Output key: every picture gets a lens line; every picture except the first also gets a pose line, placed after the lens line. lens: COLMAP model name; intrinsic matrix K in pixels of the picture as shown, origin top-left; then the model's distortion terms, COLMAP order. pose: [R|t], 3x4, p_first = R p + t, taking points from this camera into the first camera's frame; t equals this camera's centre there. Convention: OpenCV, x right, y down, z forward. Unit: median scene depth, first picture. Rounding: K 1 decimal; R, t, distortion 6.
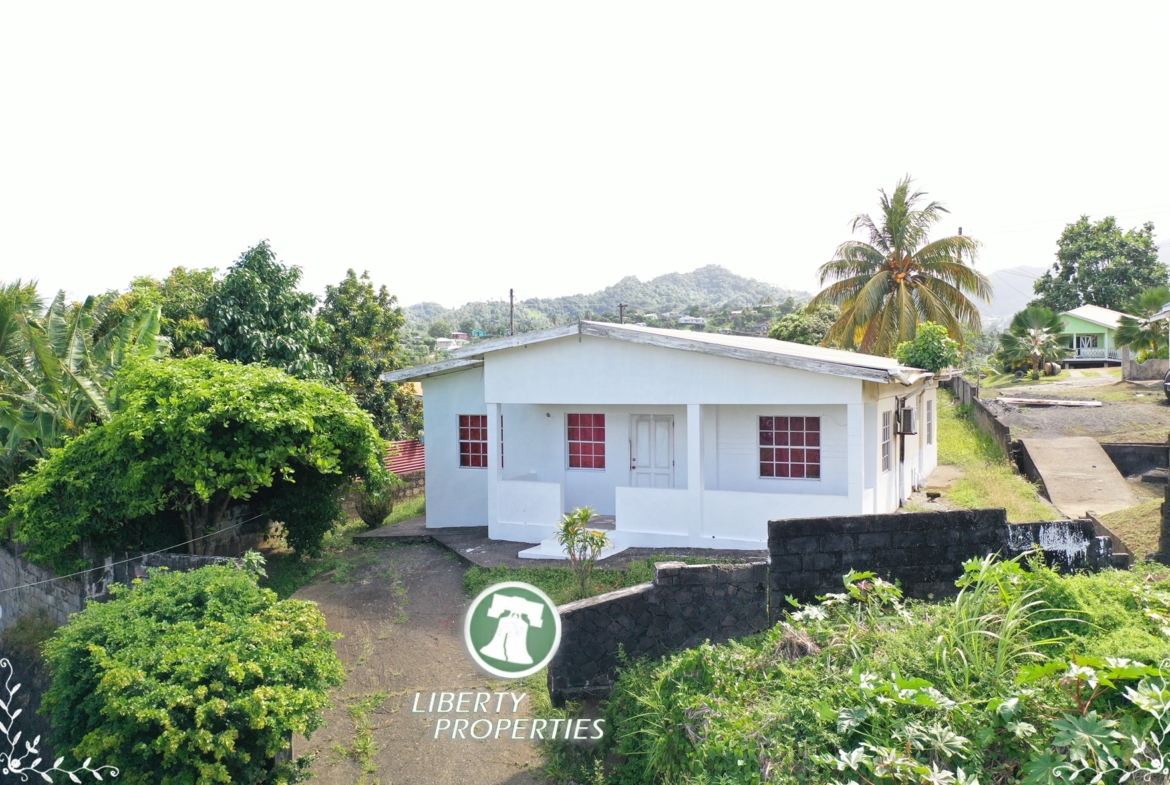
lens RADIAL K [[933.2, 0, 582.8], [0, 933.2, 393.1], [0, 0, 1]] dist [-0.002052, 0.001563]
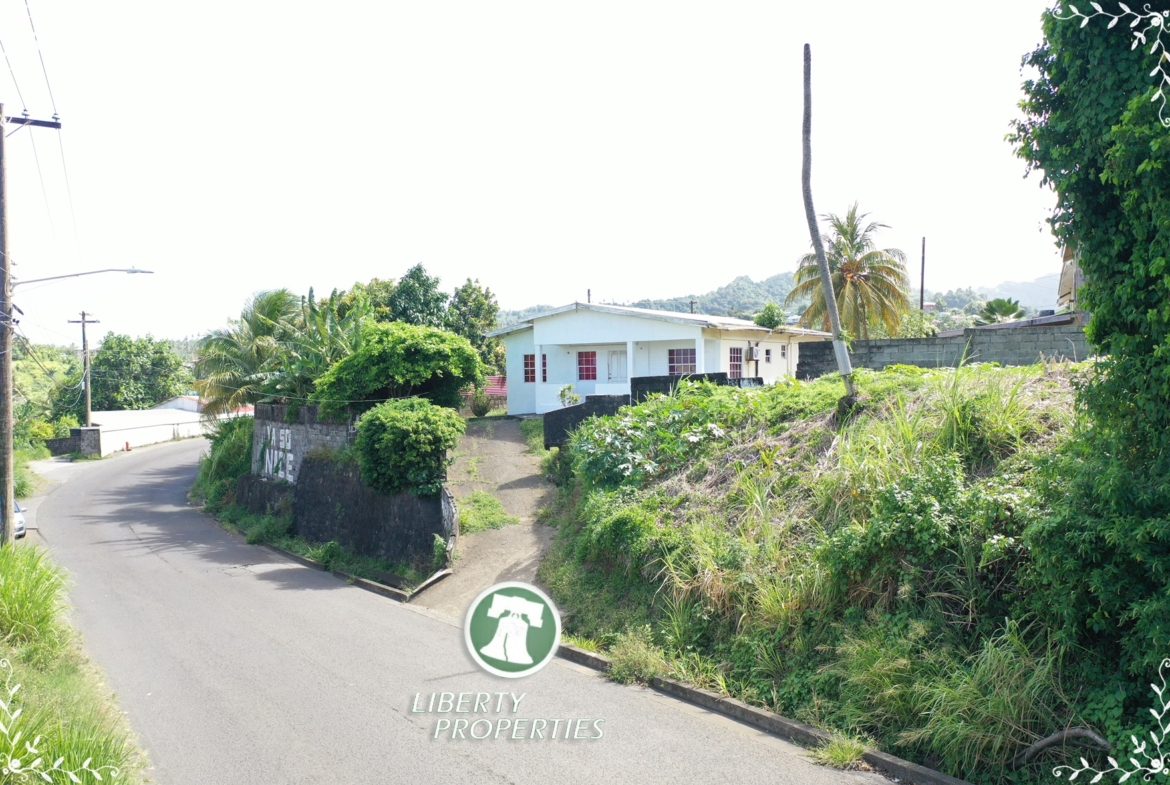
lens RADIAL K [[933.2, 0, 586.1], [0, 933.2, 381.7], [0, 0, 1]] dist [-0.002052, 0.001563]
pose [[0.992860, -0.002540, -0.119256, 0.211423], [0.000849, 0.999898, -0.014226, 0.102223], [0.119280, 0.014023, 0.992762, -0.836040]]
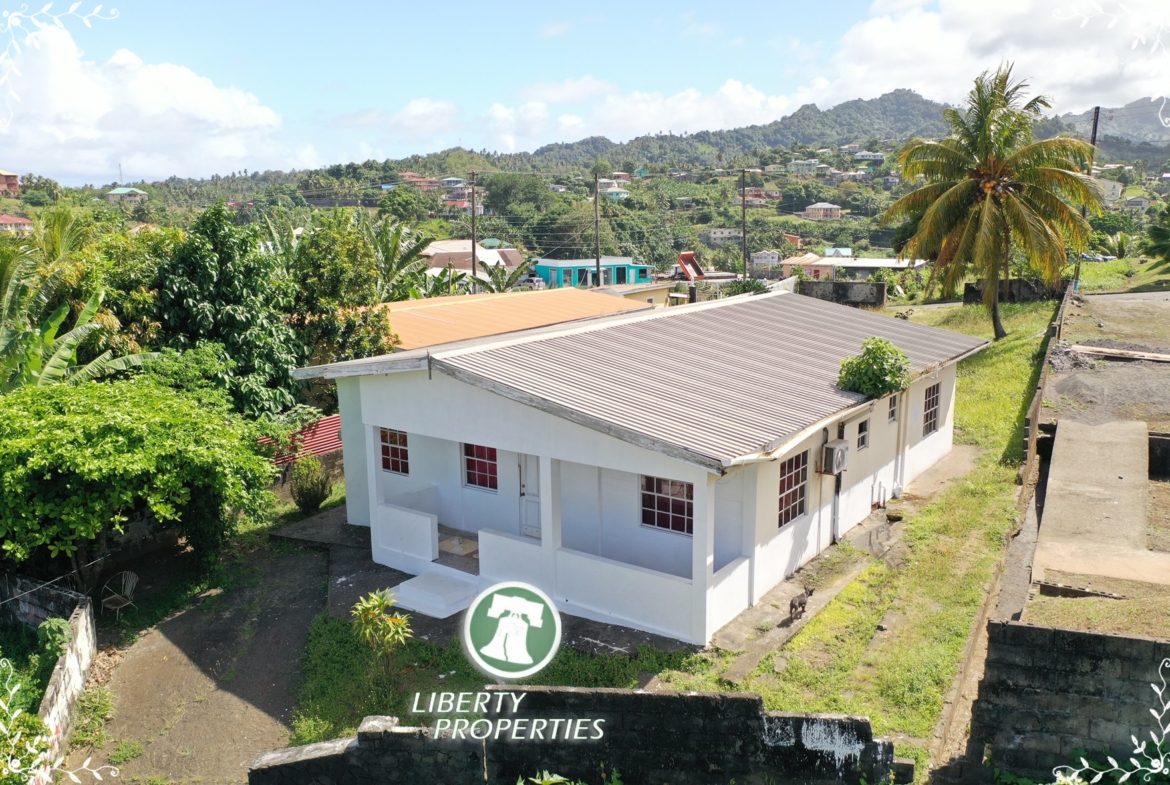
lens RADIAL K [[933.2, 0, 582.1], [0, 933.2, 389.4], [0, 0, 1]] dist [-0.002052, 0.001563]
pose [[0.983311, 0.030870, -0.179297, 0.244233], [-0.000018, 0.985517, 0.169577, -0.159433], [0.181935, -0.166744, 0.969070, 0.120743]]
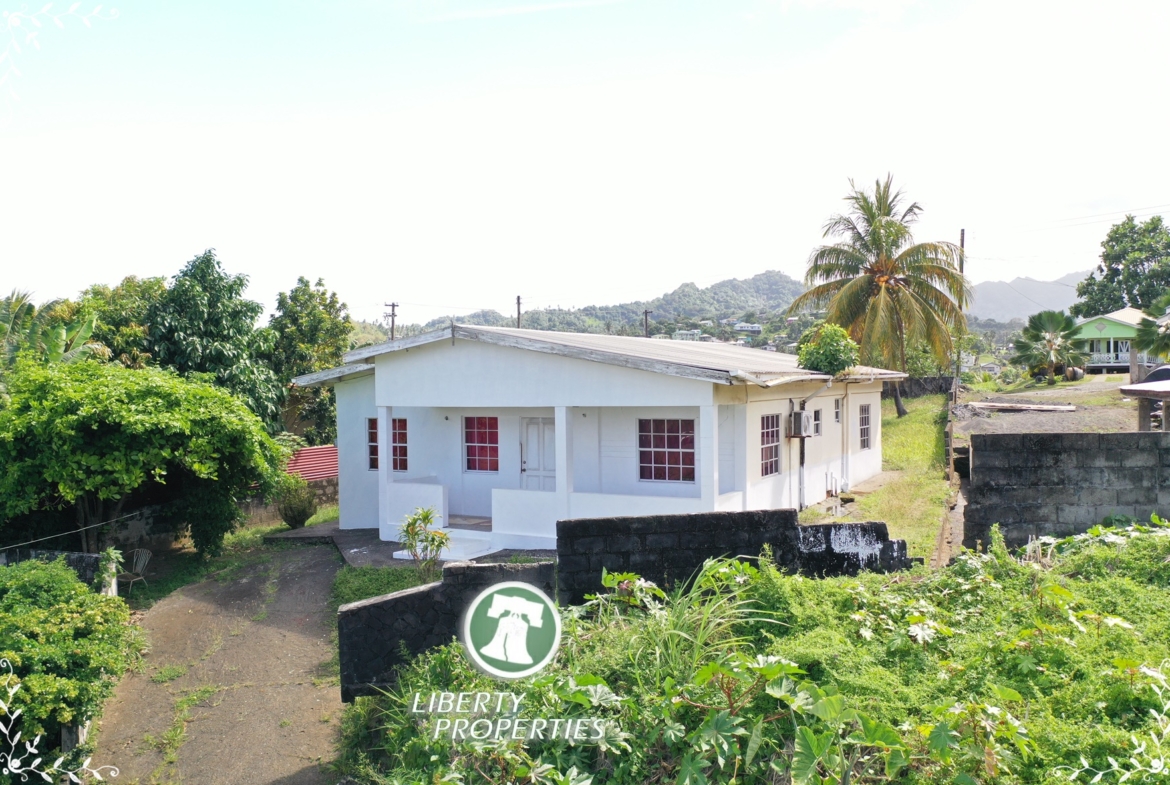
lens RADIAL K [[933.2, 0, 583.6], [0, 933.2, 388.2], [0, 0, 1]] dist [-0.002052, 0.001563]
pose [[0.997976, -0.002351, -0.063549, 0.163016], [0.001504, 0.999909, -0.013374, 0.004277], [0.063575, 0.013251, 0.997889, -0.001696]]
